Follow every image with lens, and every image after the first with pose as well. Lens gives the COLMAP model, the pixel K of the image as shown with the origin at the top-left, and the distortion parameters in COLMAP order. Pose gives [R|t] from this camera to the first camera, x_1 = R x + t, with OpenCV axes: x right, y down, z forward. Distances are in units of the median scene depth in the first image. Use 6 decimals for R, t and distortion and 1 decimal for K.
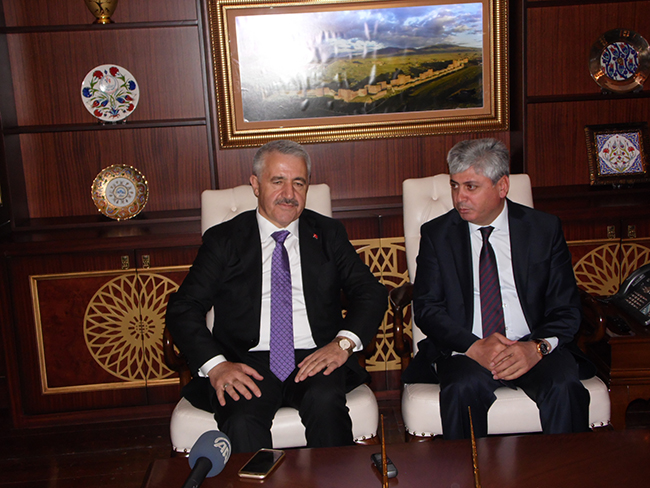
lens RADIAL K [[963.1, 0, 325.0], [0, 963.1, 244.0], [0, 0, 1]] dist [0.126086, -0.026662]
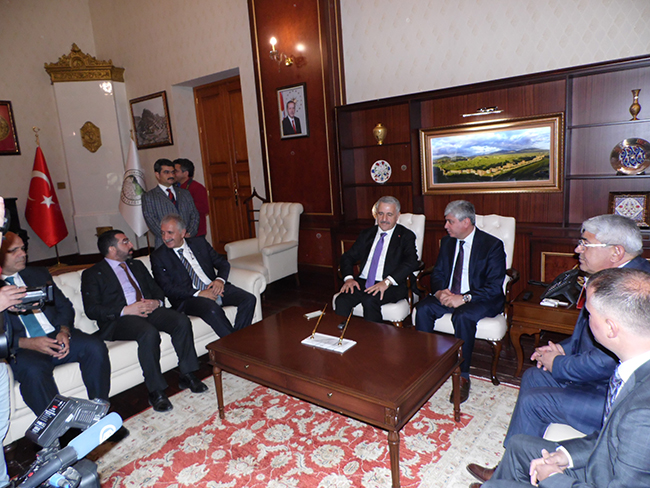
lens RADIAL K [[443.1, 0, 325.0], [0, 443.1, 244.0], [0, 0, 1]] dist [0.001373, -0.001385]
pose [[0.750665, 0.118225, -0.650019, 0.422861], [-0.088349, 0.992986, 0.078575, -0.044118], [0.654749, -0.001555, 0.755845, 0.031659]]
